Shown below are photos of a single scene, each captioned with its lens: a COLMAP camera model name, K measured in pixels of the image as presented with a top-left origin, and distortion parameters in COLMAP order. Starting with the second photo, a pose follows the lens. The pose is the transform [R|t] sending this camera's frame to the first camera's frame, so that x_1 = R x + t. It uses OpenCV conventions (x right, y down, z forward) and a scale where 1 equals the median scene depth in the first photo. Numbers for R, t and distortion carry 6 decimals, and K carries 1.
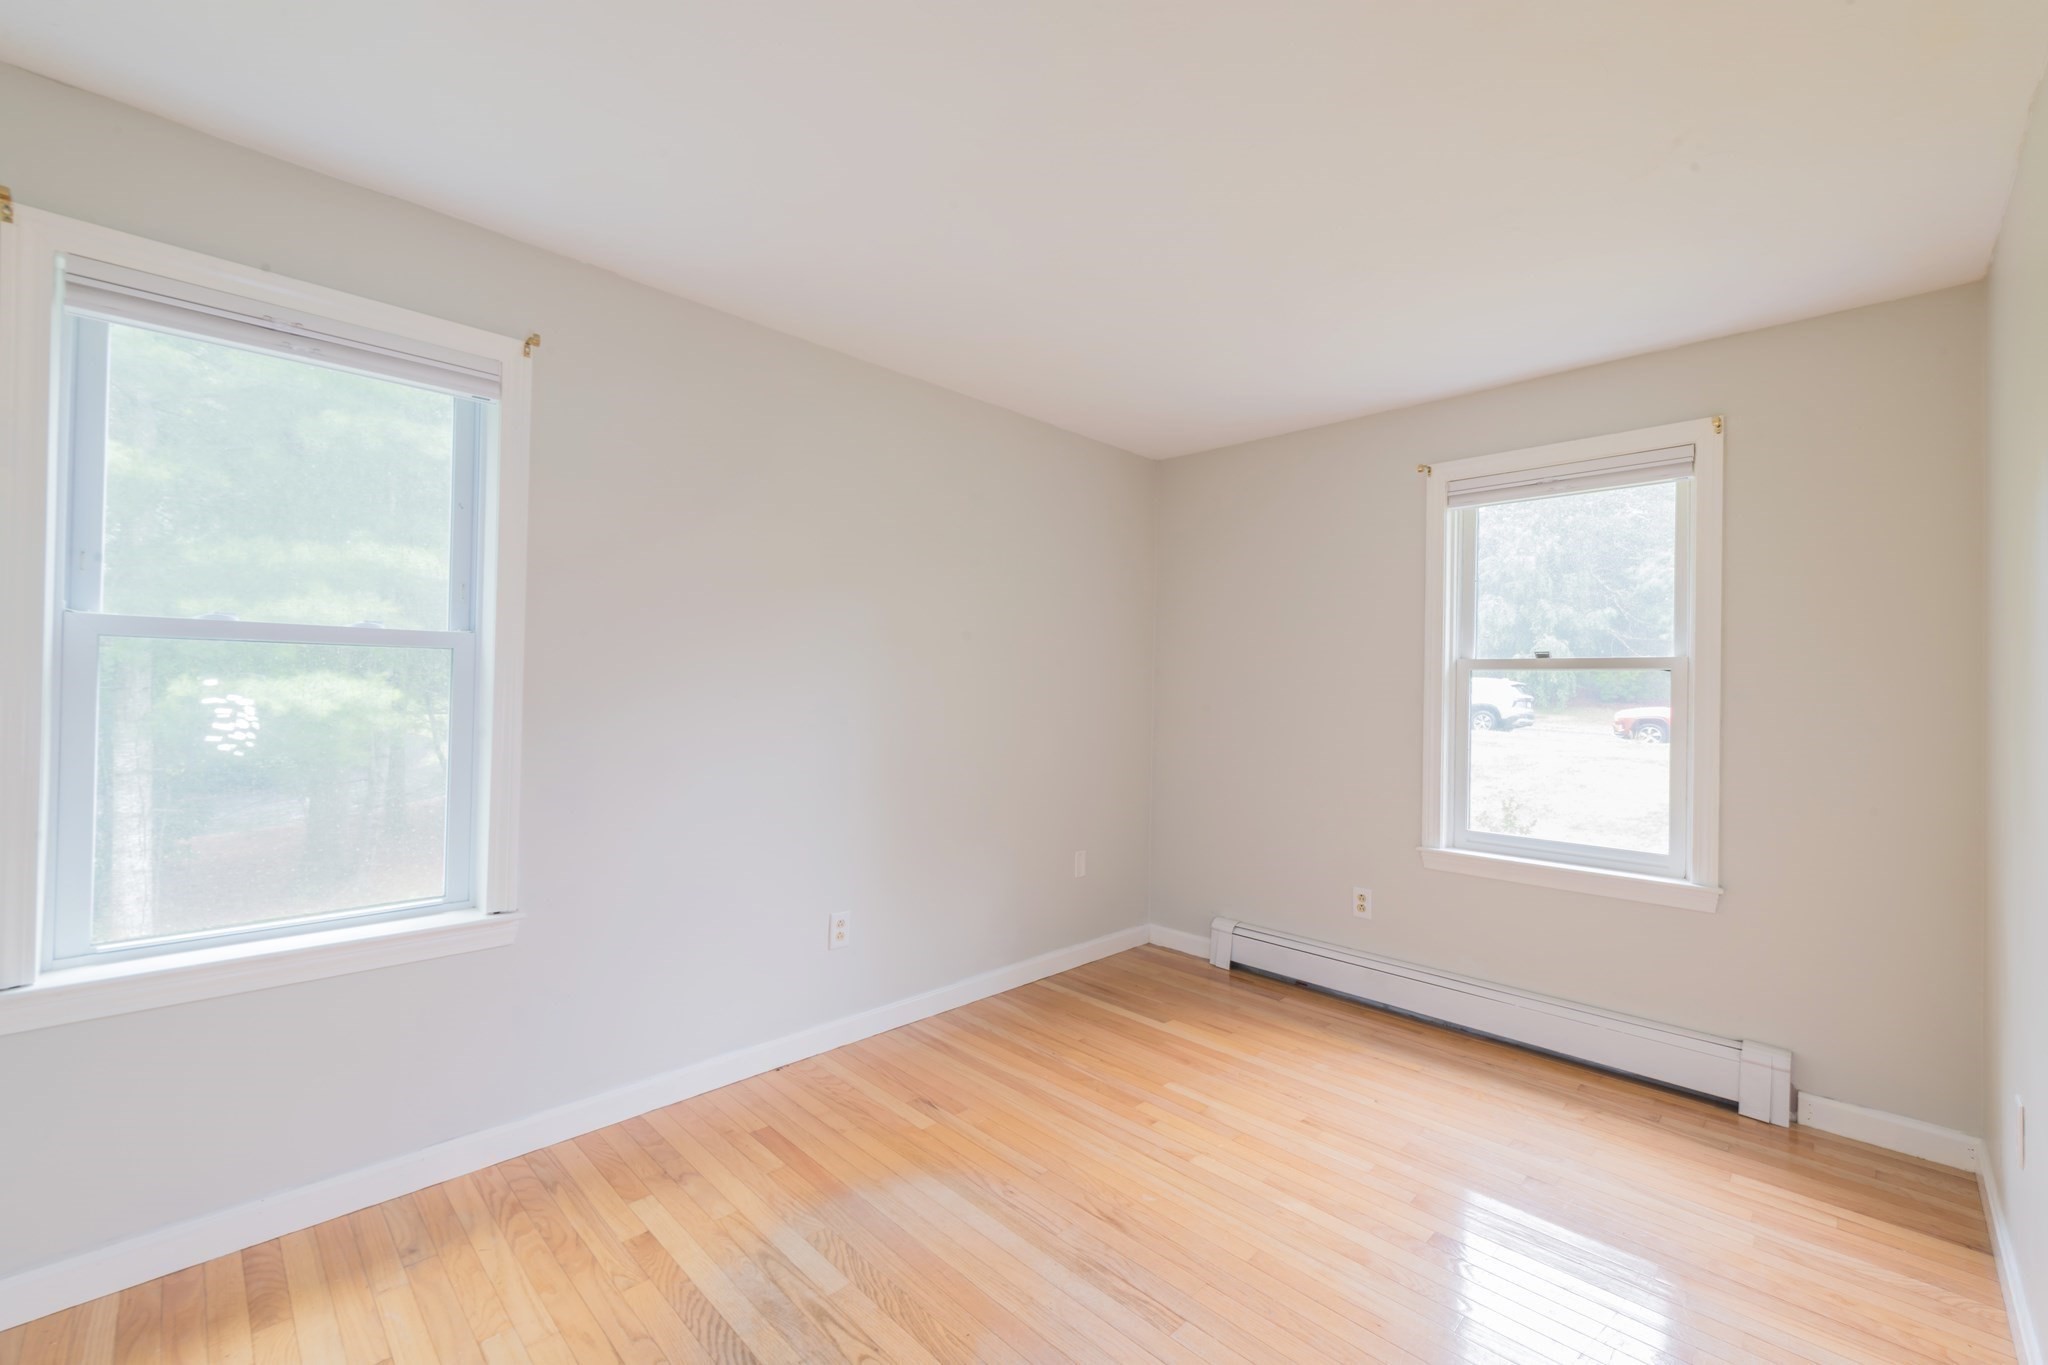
lens RADIAL K [[831.5, 0, 1024.0], [0, 831.5, 682.5], [0, 0, 1]] dist [0.001177, -0.000606]
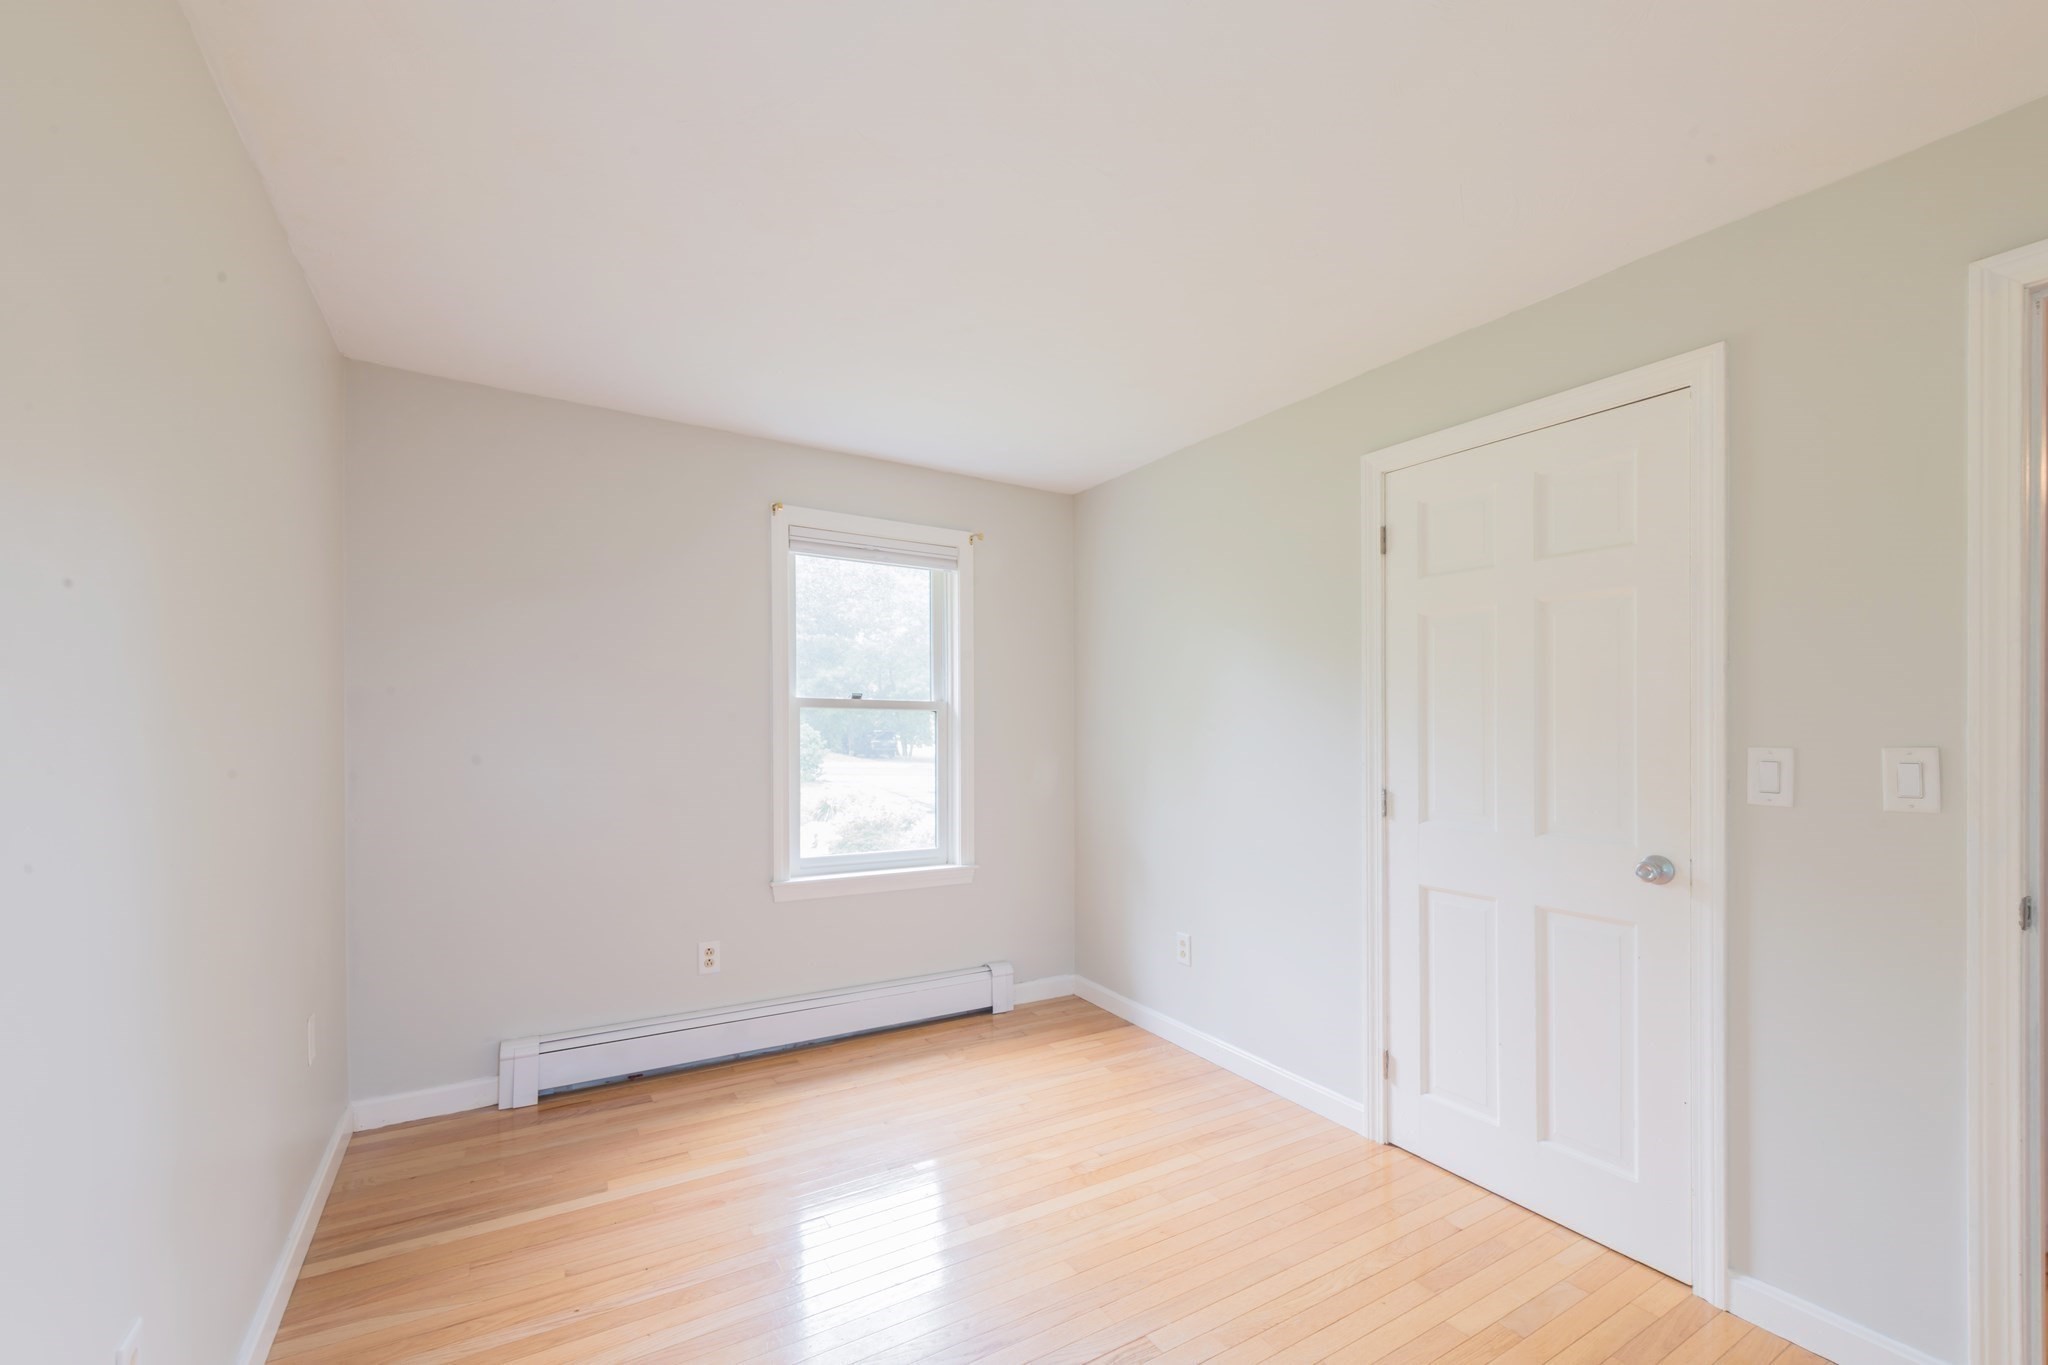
lens RADIAL K [[842.8, 0, 1028.6], [0, 842.8, 729.7], [0, 0, 1]] dist [0.002634, -0.000189]
pose [[0.233885, -0.012924, 0.972178, -0.460353], [-0.010119, 0.999825, 0.015726, -0.007171], [-0.972212, -0.013515, 0.233714, 0.482370]]
